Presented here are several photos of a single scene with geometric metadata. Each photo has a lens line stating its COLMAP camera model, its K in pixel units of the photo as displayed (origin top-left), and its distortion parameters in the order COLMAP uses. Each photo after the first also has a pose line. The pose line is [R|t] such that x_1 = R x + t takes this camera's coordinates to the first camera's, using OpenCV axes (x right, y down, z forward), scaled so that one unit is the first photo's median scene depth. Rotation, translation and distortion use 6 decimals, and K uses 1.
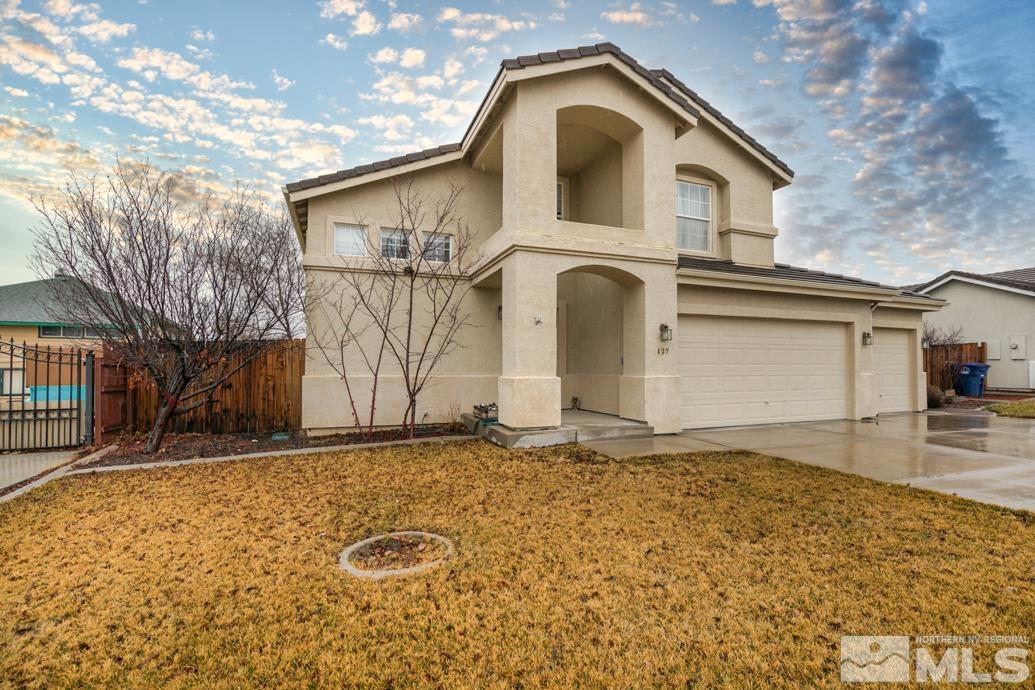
lens RADIAL K [[483.8, 0, 513.7], [0, 483.8, 348.4], [0, 0, 1]] dist [-0.006175, 0.001906]
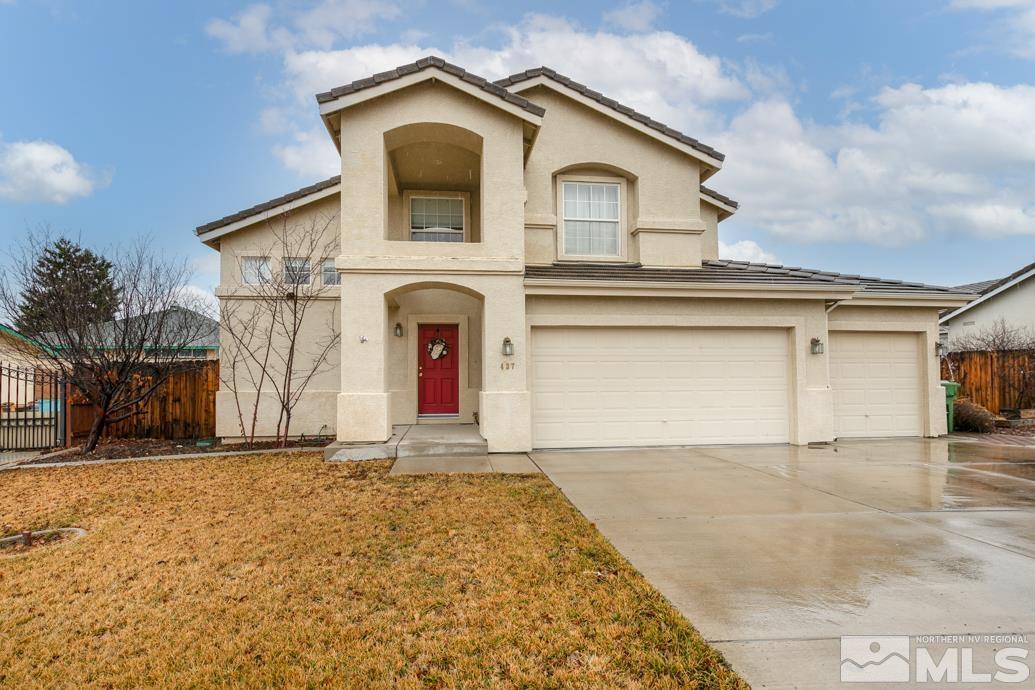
lens RADIAL K [[483.8, 0, 498.0], [0, 483.8, 363.5], [0, 0, 1]] dist [-0.006175, 0.001906]
pose [[0.963755, -0.015925, -0.266314, 0.538568], [0.018478, 0.999804, 0.007084, -0.007046], [0.266149, -0.011748, 0.963860, 0.067430]]
